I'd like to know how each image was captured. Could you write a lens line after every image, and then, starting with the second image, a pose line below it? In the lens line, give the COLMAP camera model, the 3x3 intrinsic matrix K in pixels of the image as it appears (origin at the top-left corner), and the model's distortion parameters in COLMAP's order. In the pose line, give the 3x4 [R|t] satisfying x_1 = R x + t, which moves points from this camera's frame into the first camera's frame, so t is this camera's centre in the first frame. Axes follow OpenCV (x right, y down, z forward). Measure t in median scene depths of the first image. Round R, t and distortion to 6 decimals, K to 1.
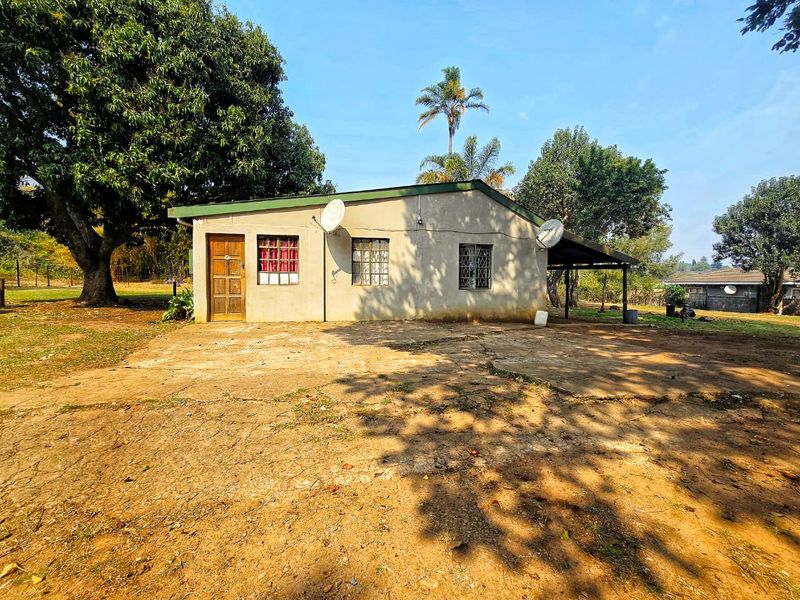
lens RADIAL K [[349.0, 0, 401.8], [0, 349.0, 300.7], [0, 0, 1]] dist [0.001008, -0.001765]
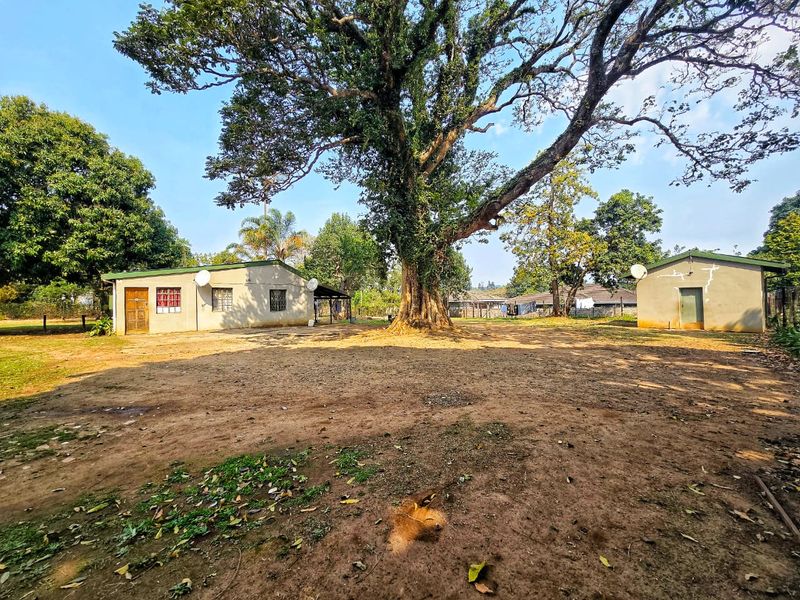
lens RADIAL K [[327.3, 0, 396.2], [0, 327.3, 294.5], [0, 0, 1]] dist [-0.001676, 0.001722]
pose [[0.873414, -0.017708, 0.486657, -0.139514], [0.058435, 0.995929, -0.068637, 0.049050], [-0.483460, 0.088386, 0.870893, -1.170258]]
